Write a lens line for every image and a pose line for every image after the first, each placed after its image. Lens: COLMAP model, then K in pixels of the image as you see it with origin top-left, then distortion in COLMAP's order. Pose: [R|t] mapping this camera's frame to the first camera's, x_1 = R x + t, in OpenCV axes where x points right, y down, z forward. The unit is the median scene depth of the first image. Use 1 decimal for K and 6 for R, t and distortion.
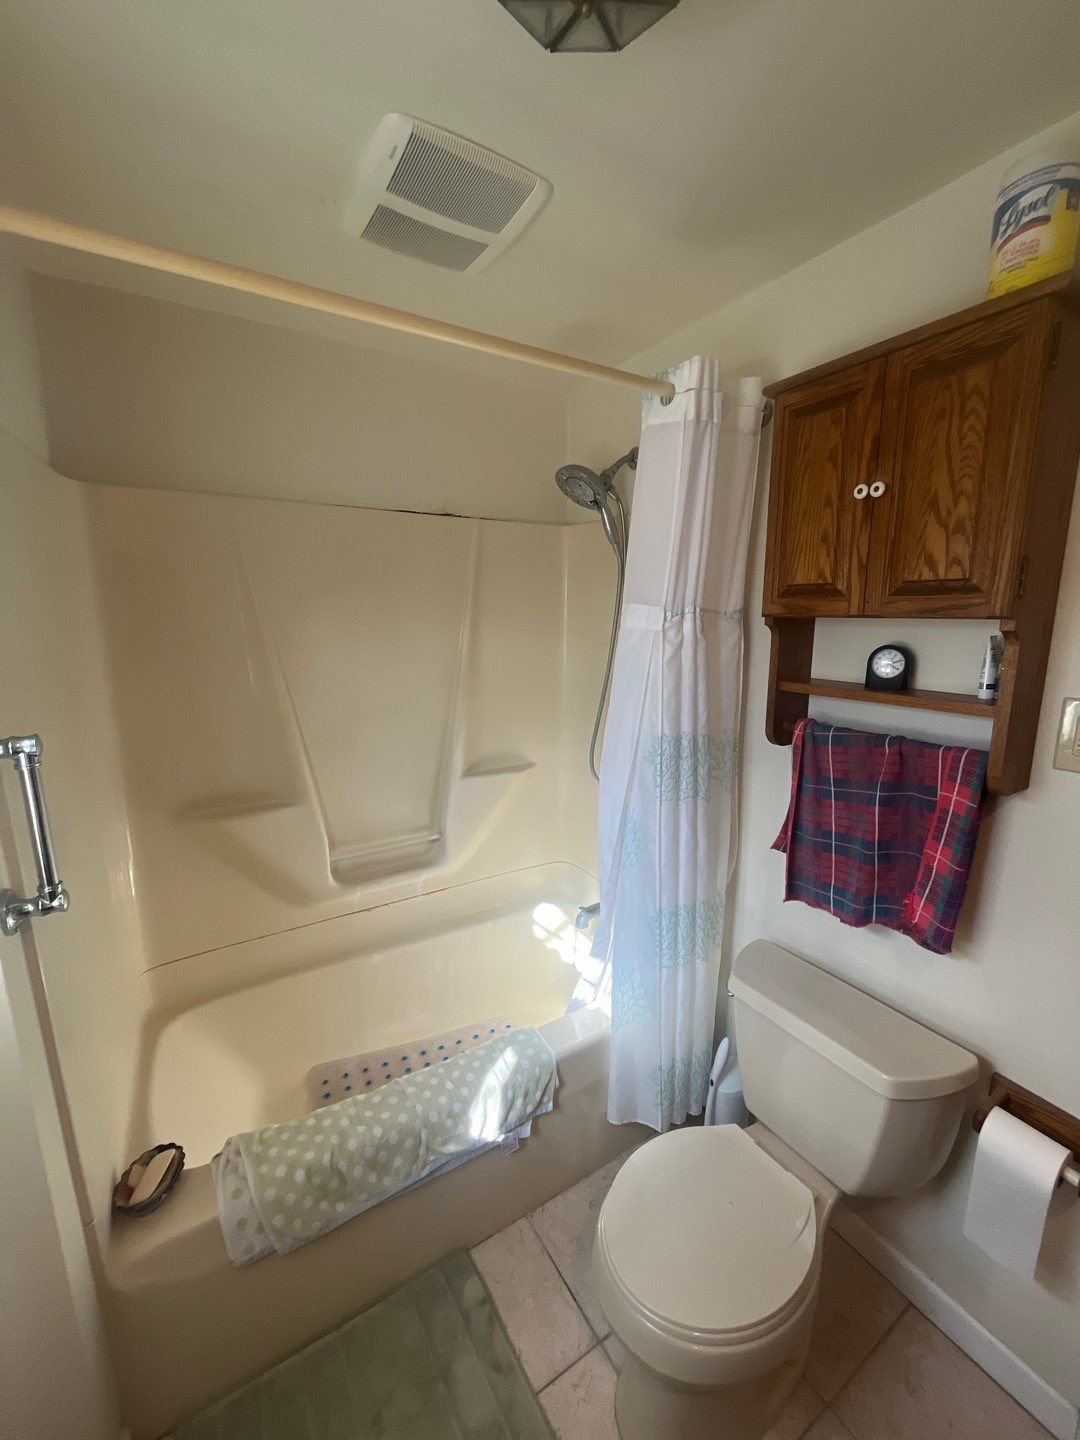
lens RADIAL K [[576.7, 0, 540.0], [0, 576.7, 720.0], [0, 0, 1]] dist [0.000252, -0.000336]
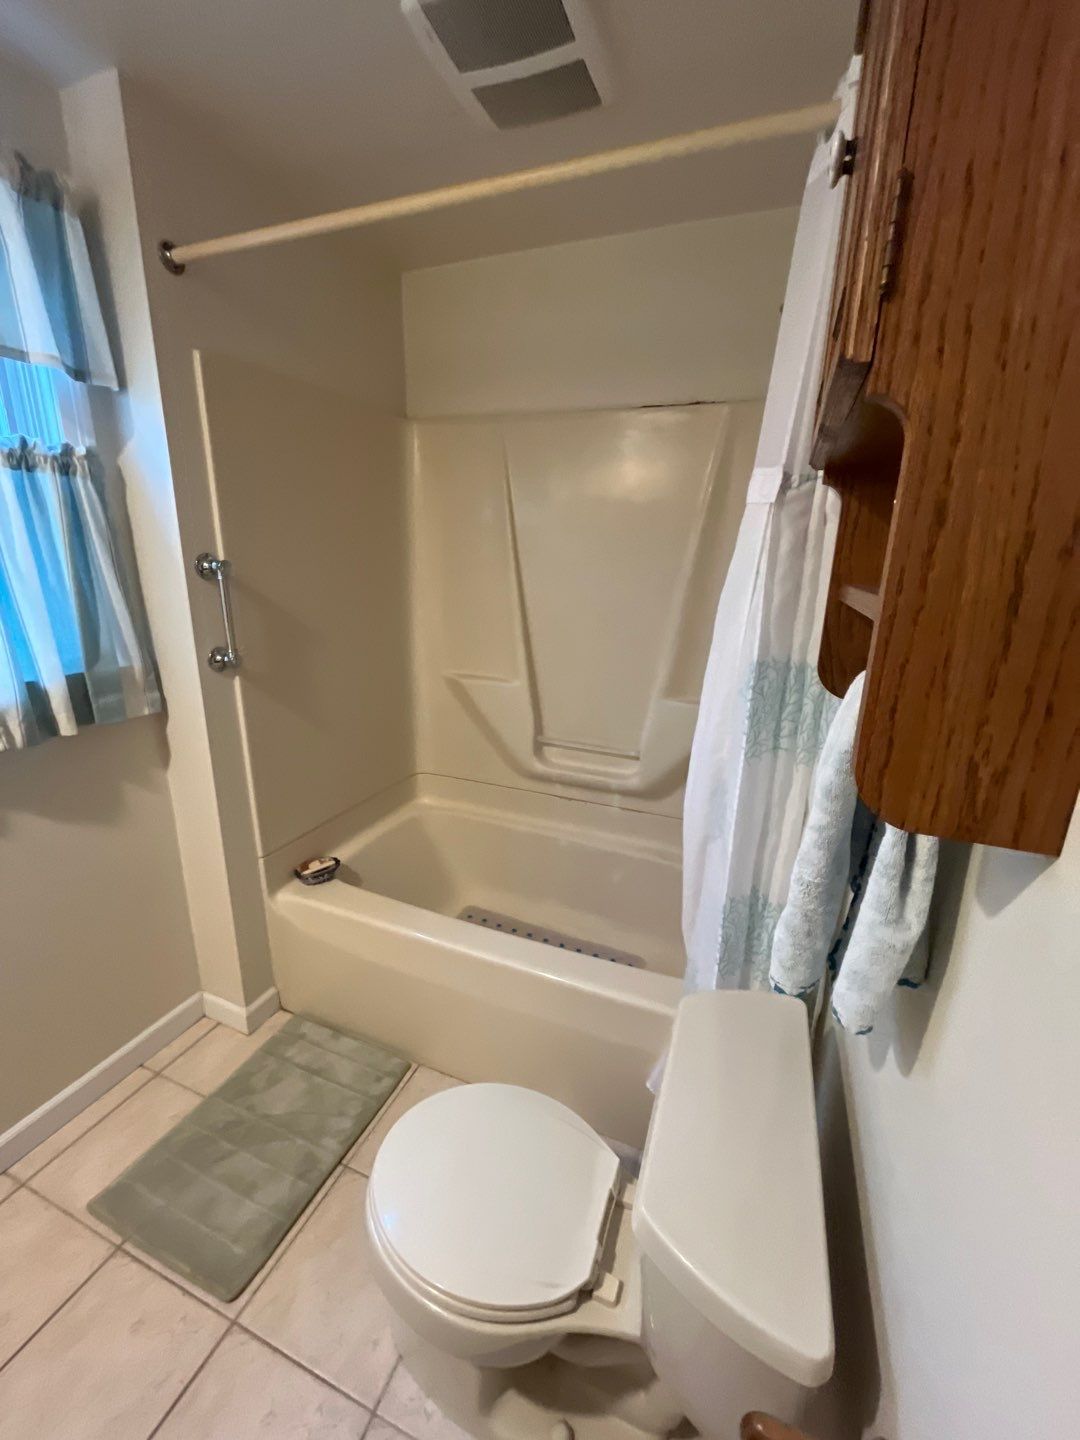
lens RADIAL K [[580.1, 0, 541.1], [0, 580.1, 718.2], [0, 0, 1]] dist [-0.003799, -0.000901]
pose [[0.601960, 0.233291, -0.763688, 0.640103], [-0.177362, 0.971544, 0.156985, 0.023592], [0.778580, 0.040951, 0.626208, 0.360417]]
